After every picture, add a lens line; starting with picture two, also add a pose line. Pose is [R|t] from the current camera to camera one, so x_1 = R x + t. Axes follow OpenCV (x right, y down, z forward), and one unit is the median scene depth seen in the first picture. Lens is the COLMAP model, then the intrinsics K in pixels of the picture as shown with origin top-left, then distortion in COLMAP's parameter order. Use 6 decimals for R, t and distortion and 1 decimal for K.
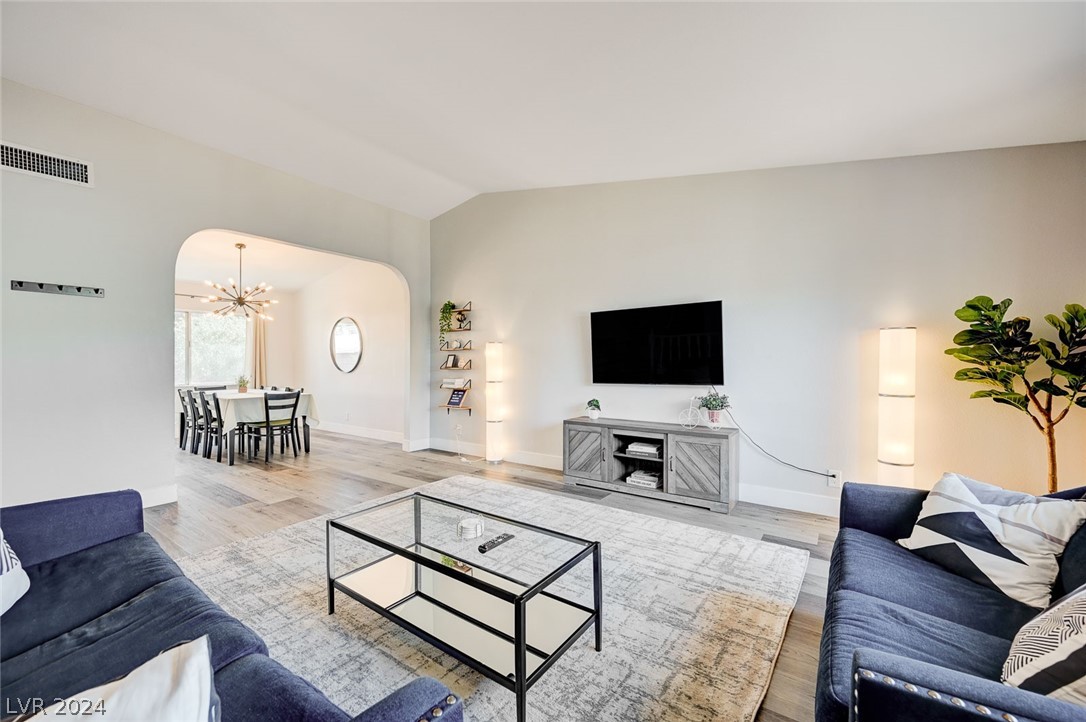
lens RADIAL K [[429.7, 0, 542.7], [0, 429.7, 362.7], [0, 0, 1]] dist [-0.001732, -0.000160]
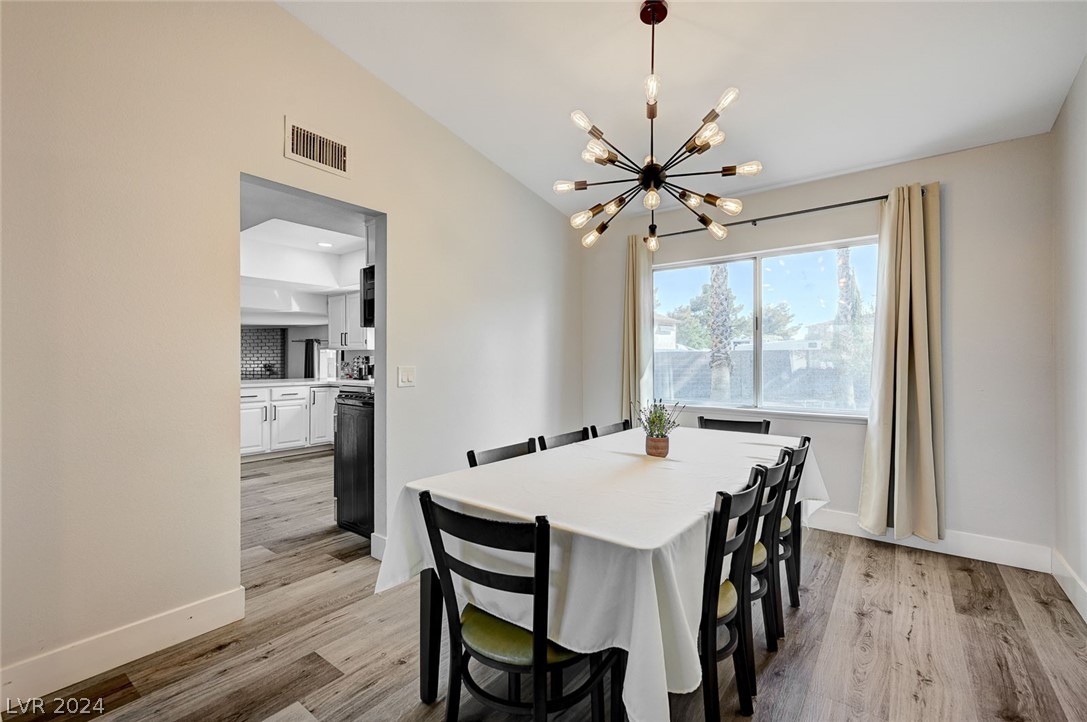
lens RADIAL K [[468.1, 0, 533.0], [0, 468.1, 361.2], [0, 0, 1]] dist [-0.001213, 0.000299]
pose [[-0.039386, 0.009100, -0.999183, -0.378777], [-0.004191, 0.999948, 0.009272, -0.005175], [0.999215, 0.004552, -0.039346, 1.044576]]
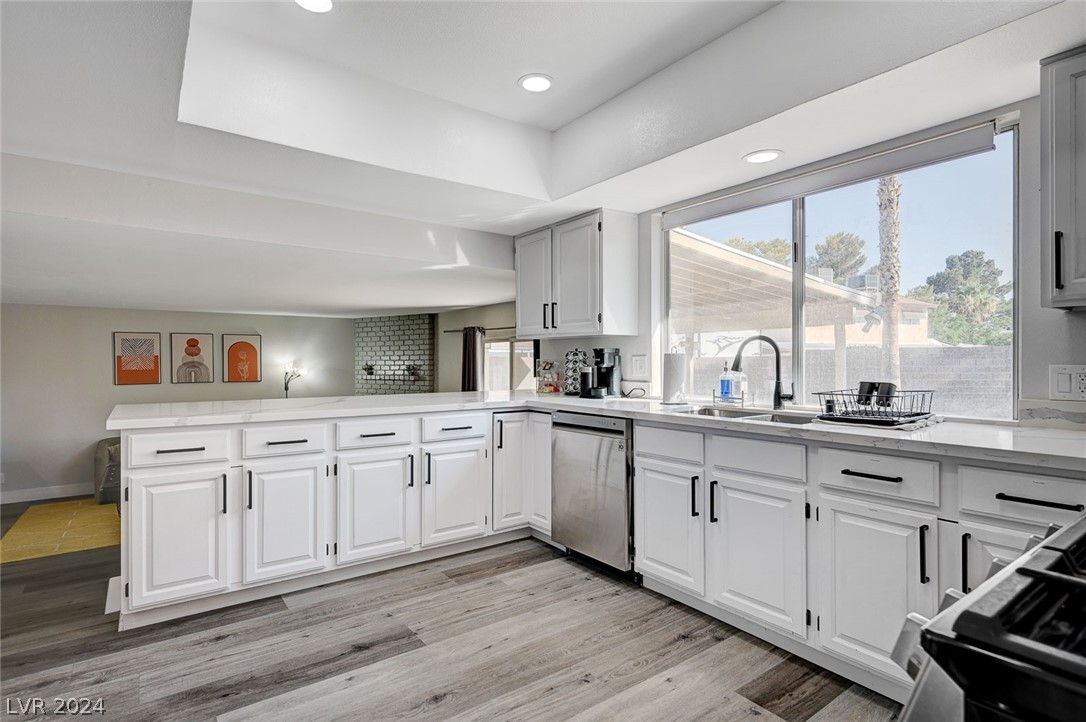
lens RADIAL K [[541.8, 0, 545.5], [0, 541.8, 360.5], [0, 0, 1]] dist [0.001107, -0.000009]
pose [[-0.305691, 0.006366, -0.952109, -0.628586], [0.000450, 0.999979, 0.006542, -0.000264], [0.952131, 0.001571, -0.305688, 0.886909]]
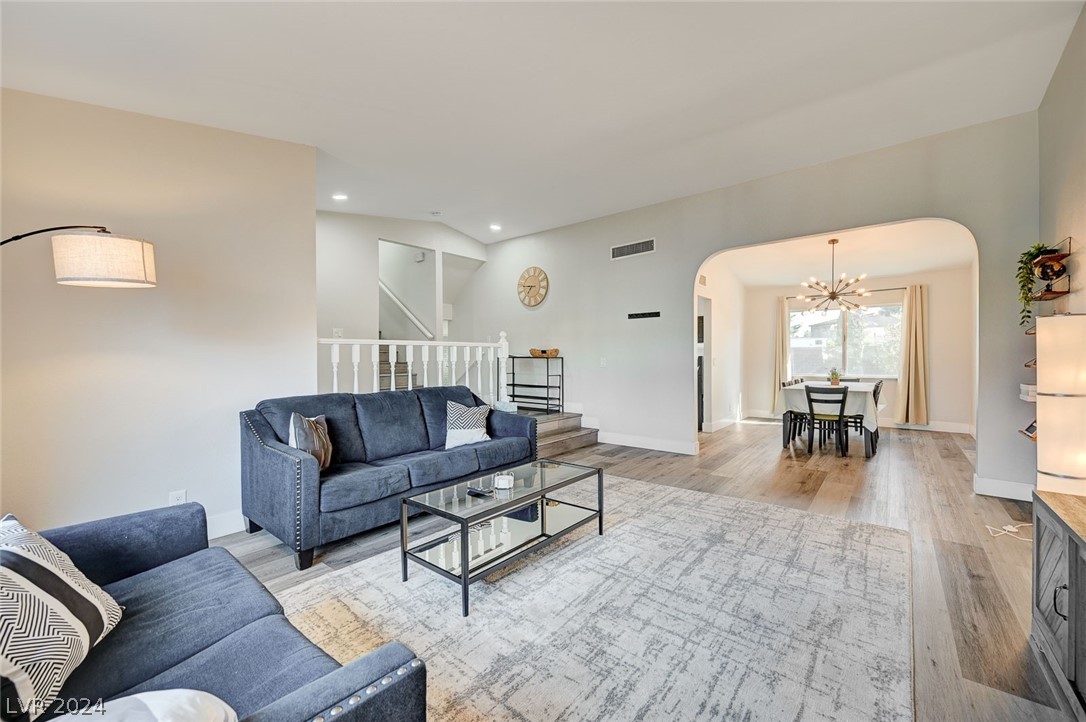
lens RADIAL K [[429.7, 0, 547.0], [0, 429.7, 361.1], [0, 0, 1]] dist [-0.001732, -0.000160]
pose [[-0.051077, 0.016010, -0.998566, 0.405395], [0.001350, 0.999872, 0.015962, -0.005082], [0.998694, -0.000533, -0.051092, 0.419808]]
